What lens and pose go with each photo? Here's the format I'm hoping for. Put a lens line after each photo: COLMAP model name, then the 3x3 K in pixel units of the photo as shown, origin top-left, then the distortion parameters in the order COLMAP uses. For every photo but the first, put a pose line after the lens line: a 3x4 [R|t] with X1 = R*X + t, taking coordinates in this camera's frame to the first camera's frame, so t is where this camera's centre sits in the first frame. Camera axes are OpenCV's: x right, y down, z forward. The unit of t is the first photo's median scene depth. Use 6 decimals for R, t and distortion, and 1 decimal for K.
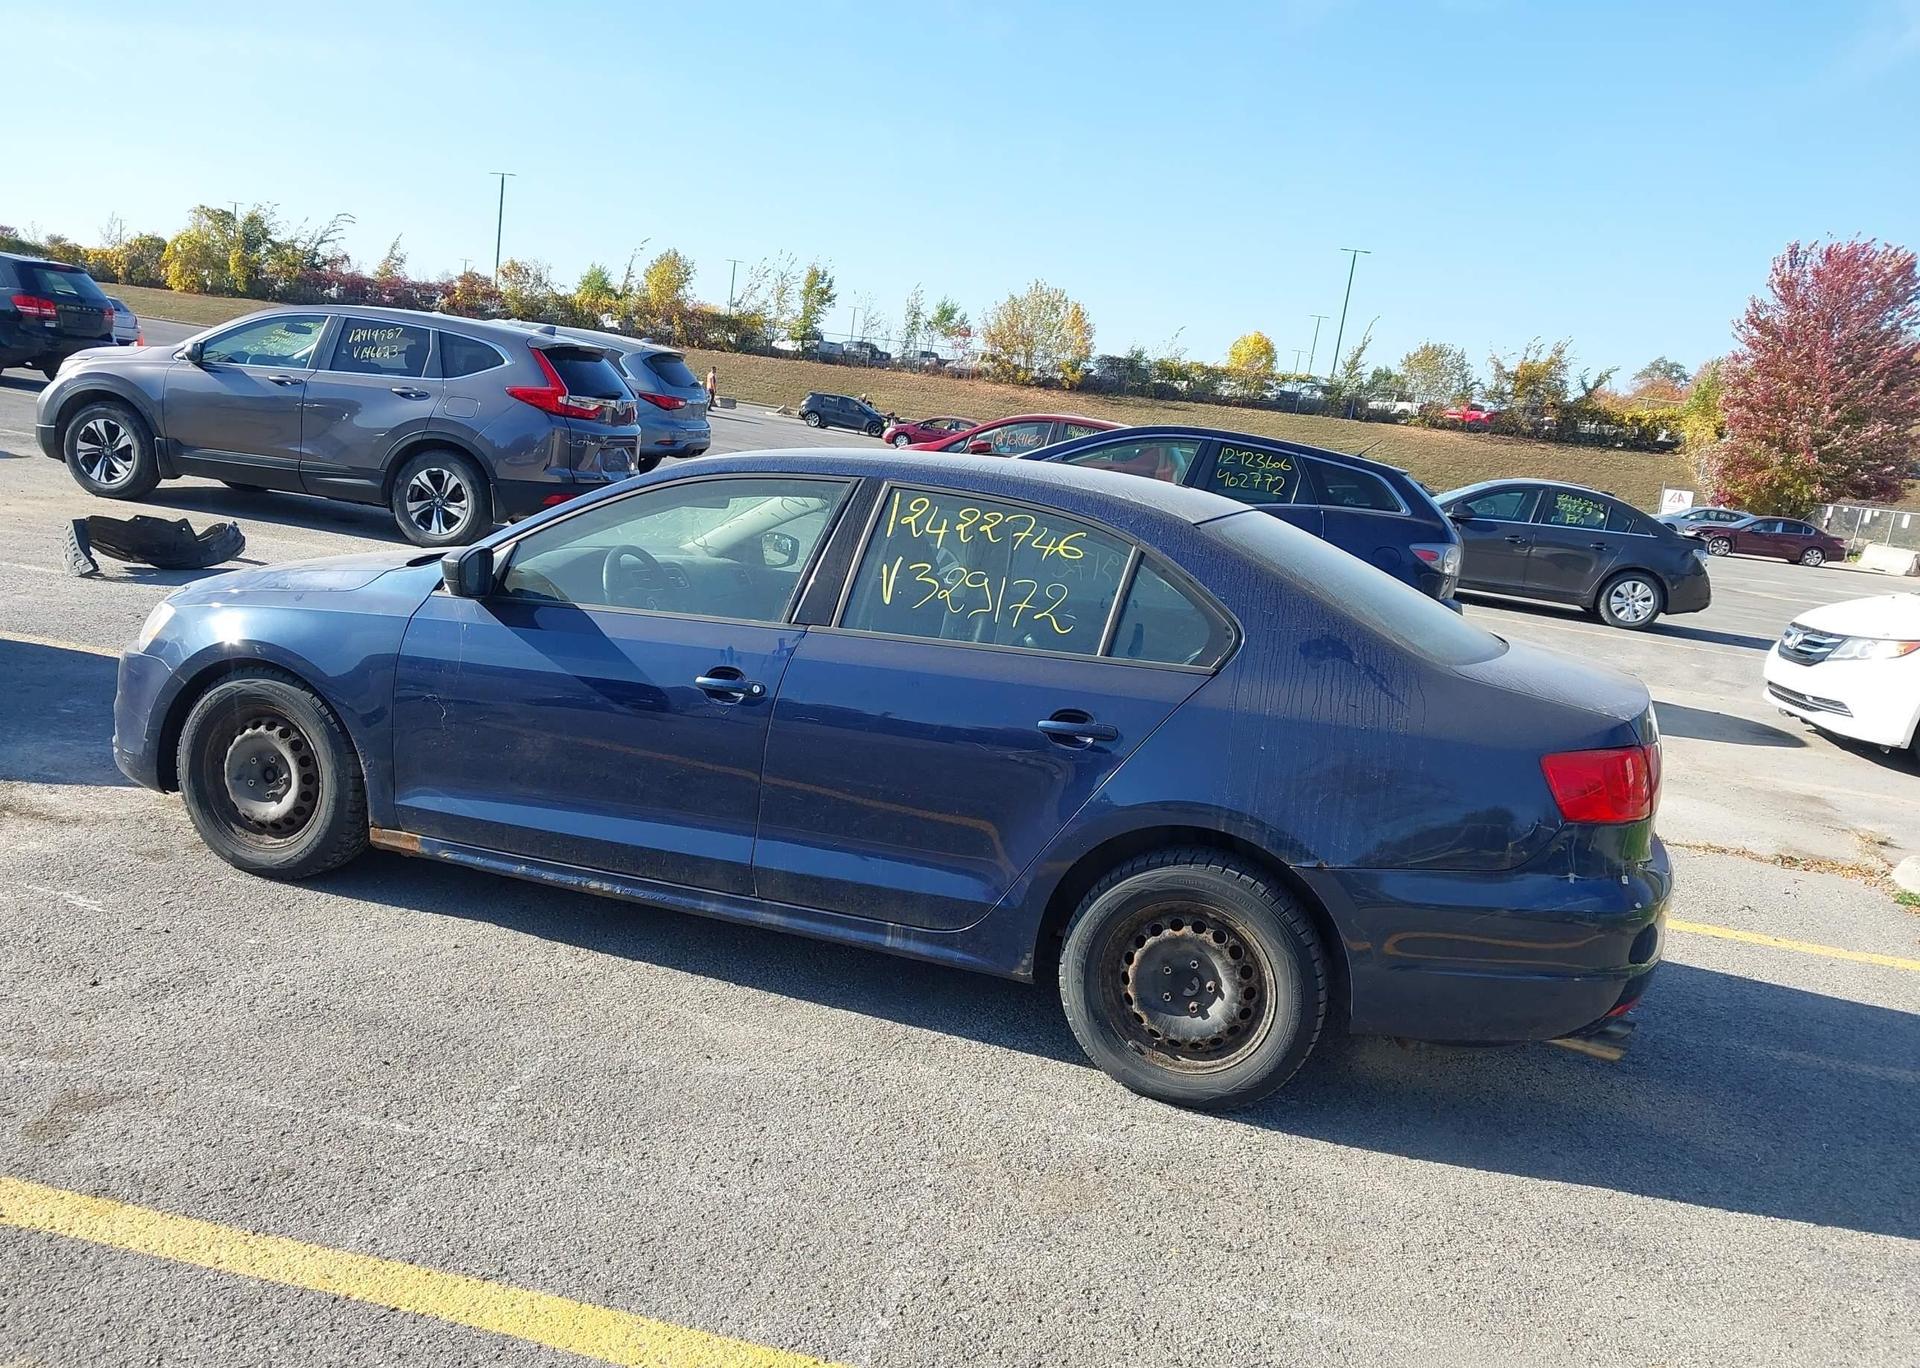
lens RADIAL K [[1517.3, 0, 950.8], [0, 1517.3, 682.2], [0, 0, 1]] dist [0.031603, -0.046503]
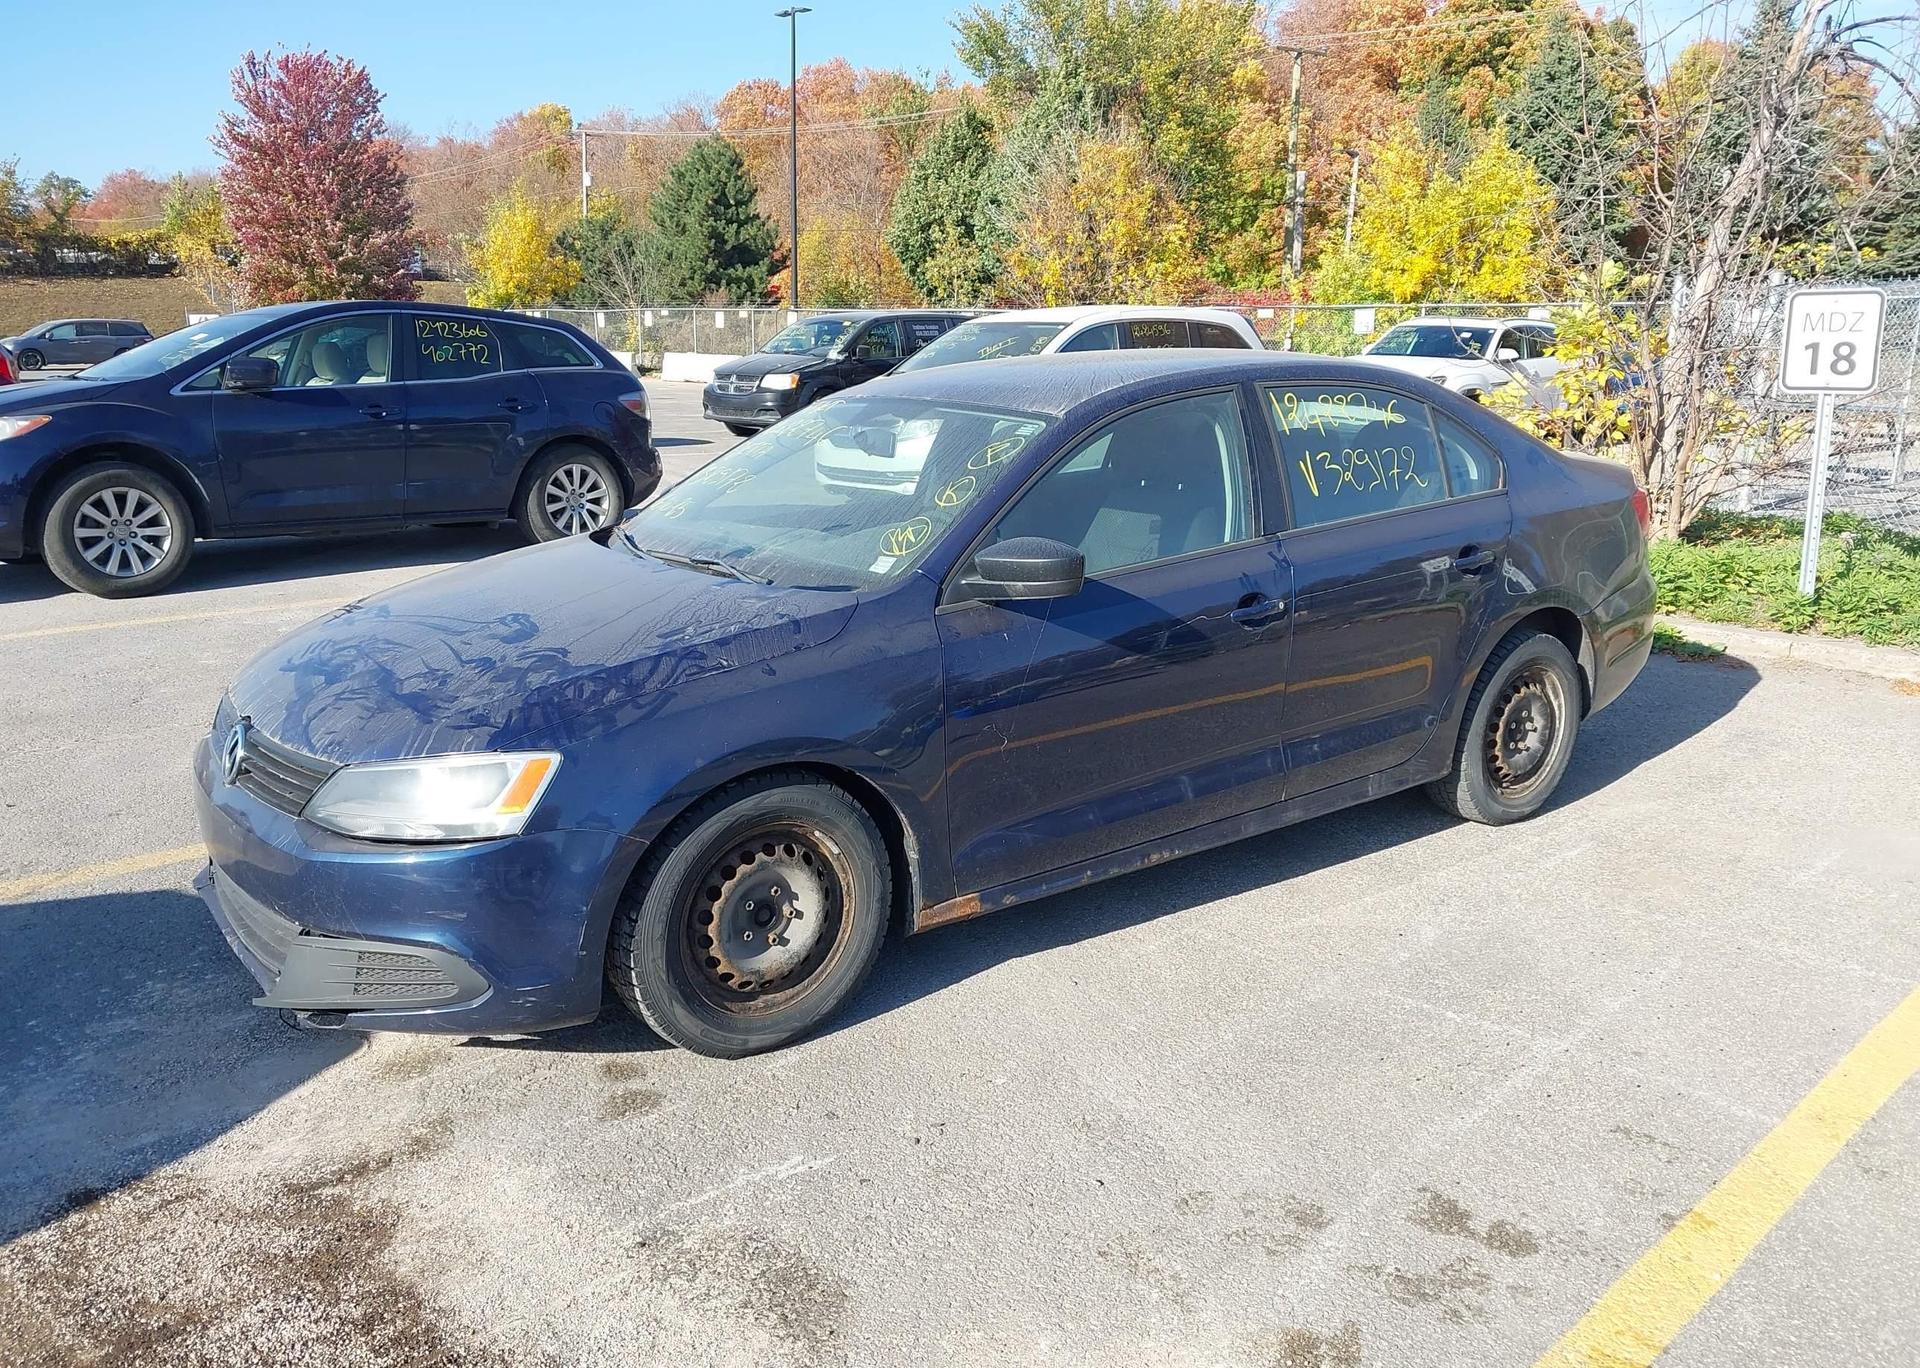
lens RADIAL K [[1517.3, 0, 955.2], [0, 1517.3, 687.5], [0, 0, 1]] dist [0.031603, -0.046503]
pose [[0.579577, -0.299470, 0.757898, -0.474736], [0.207526, 0.953606, 0.218102, -0.095688], [-0.788051, 0.030877, 0.614835, 0.245647]]
